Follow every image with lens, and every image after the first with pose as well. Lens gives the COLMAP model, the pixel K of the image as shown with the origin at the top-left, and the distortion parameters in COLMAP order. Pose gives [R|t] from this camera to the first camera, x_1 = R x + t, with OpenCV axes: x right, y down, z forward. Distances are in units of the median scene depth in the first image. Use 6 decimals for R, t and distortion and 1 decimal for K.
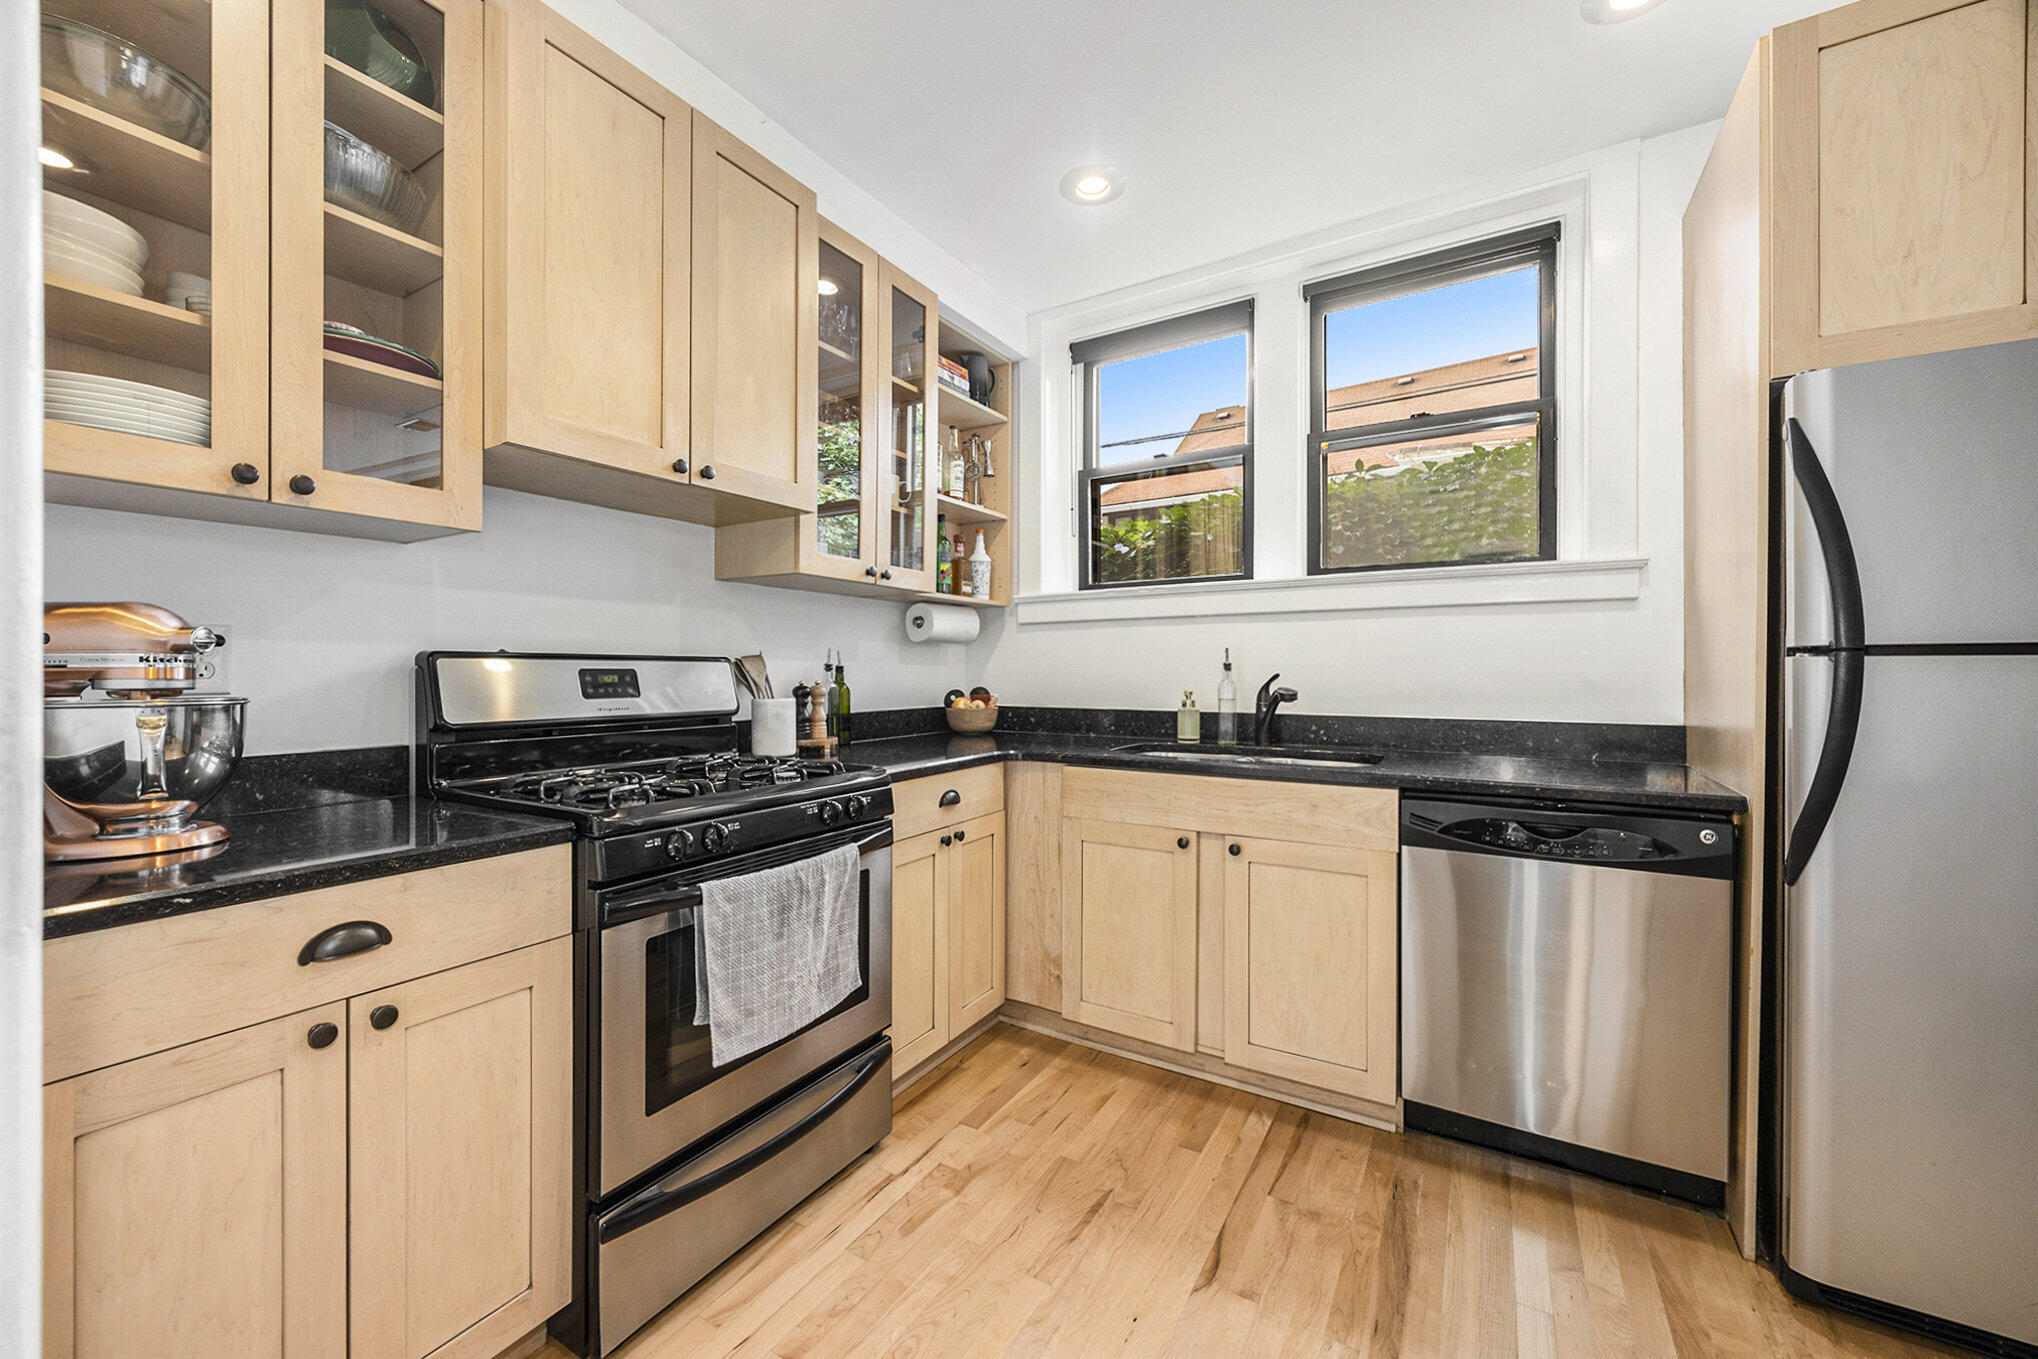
lens RADIAL K [[790.2, 0, 996.9], [0, 790.2, 675.0], [0, 0, 1]] dist [0.002565, -0.000586]
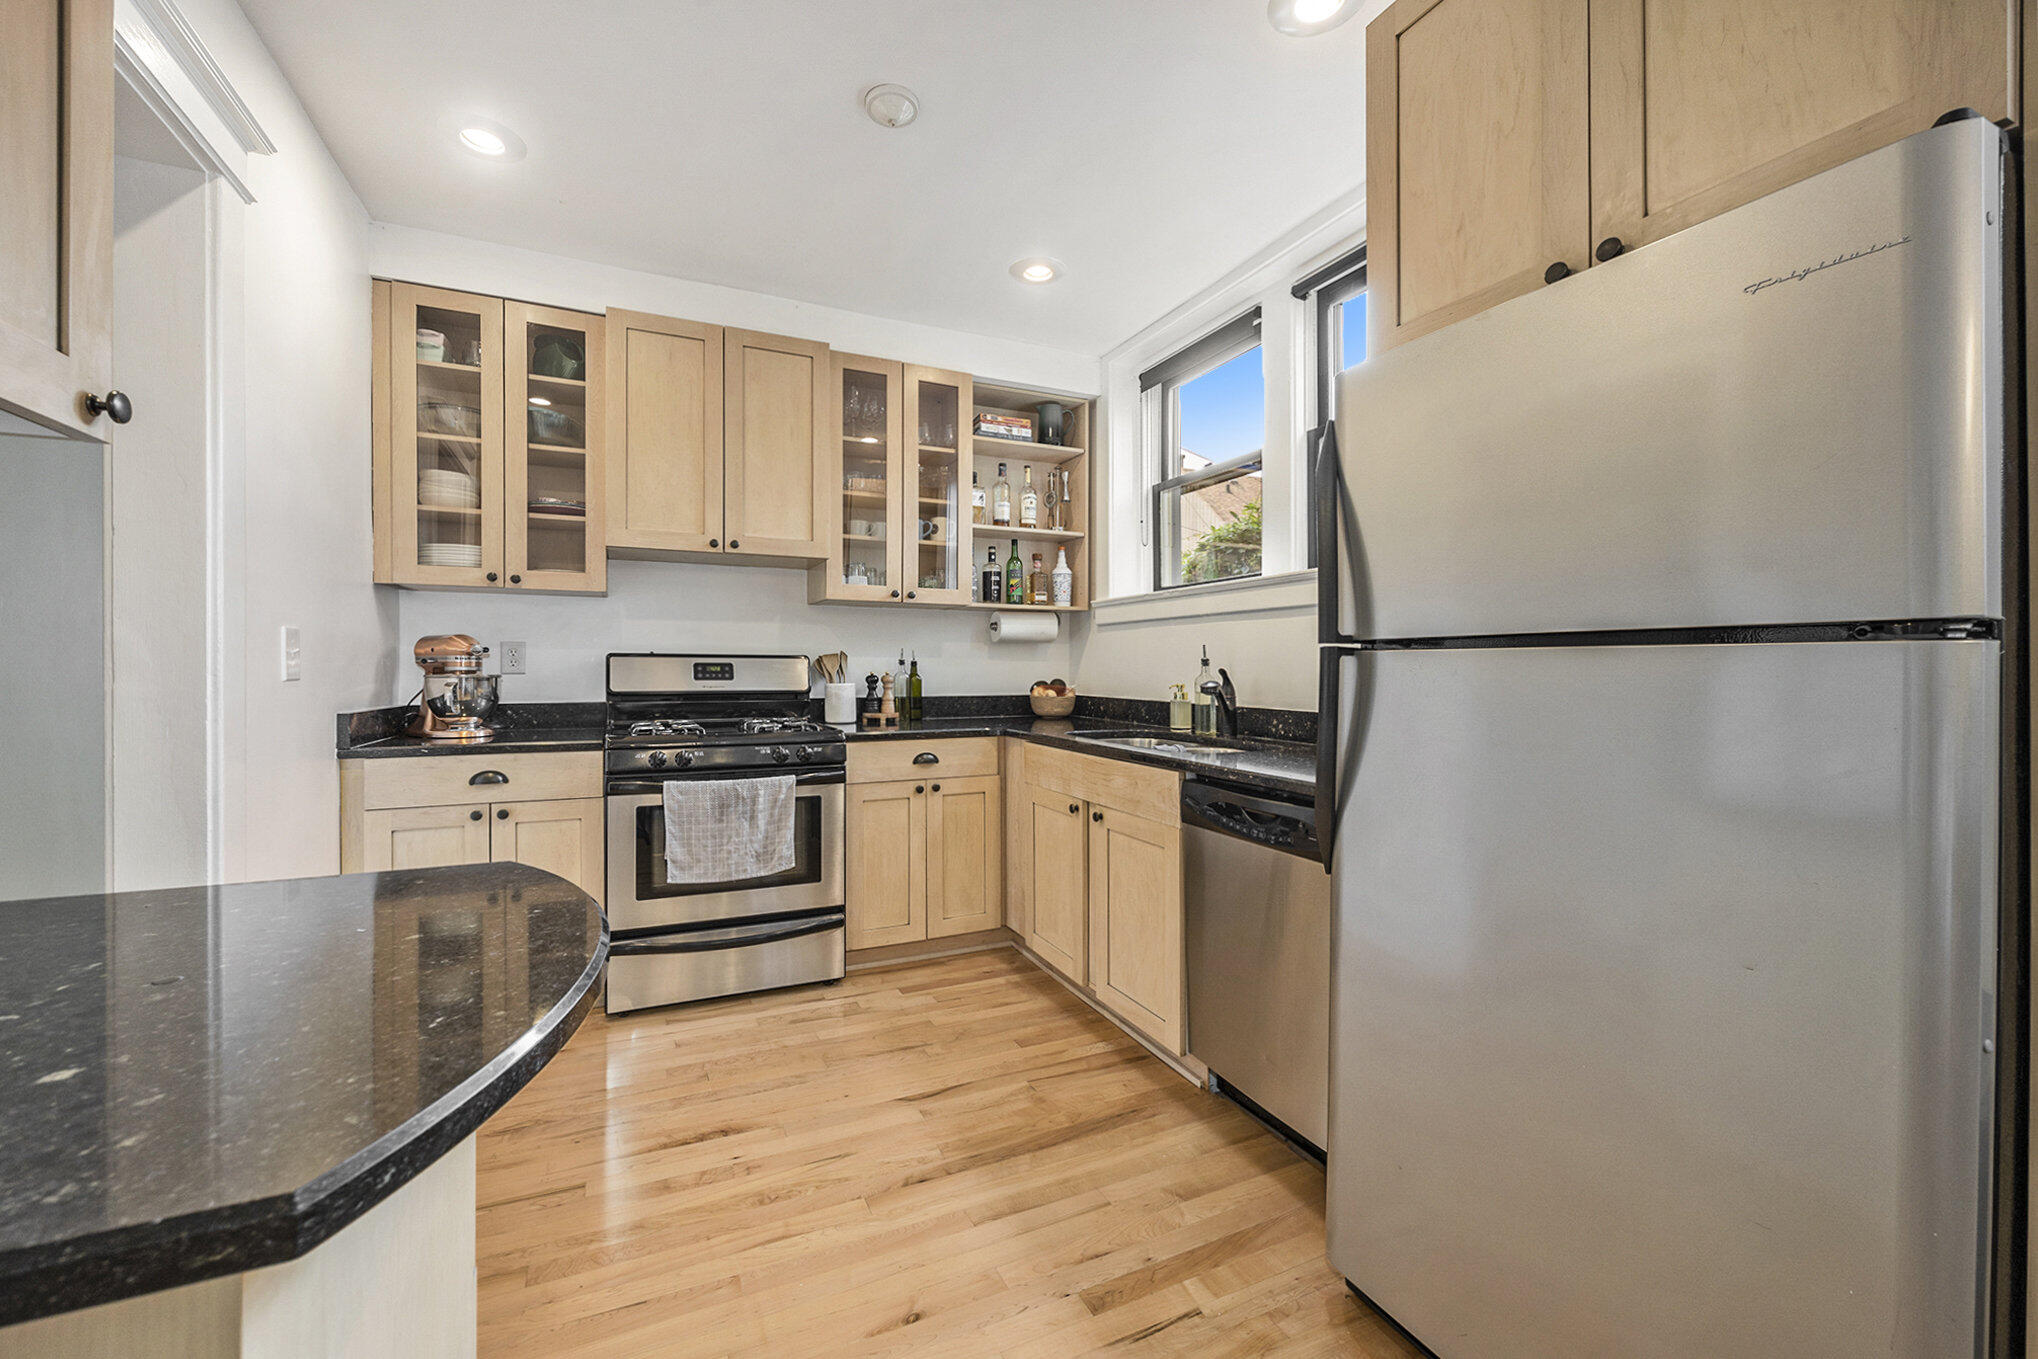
lens RADIAL K [[790.2, 0, 1023.3], [0, 790.2, 677.2], [0, 0, 1]] dist [0.002565, -0.000586]
pose [[0.839590, 0.010582, -0.543118, 0.831538], [-0.007164, 0.999939, 0.008409, 0.003192], [0.543174, -0.003169, 0.839614, -0.046921]]
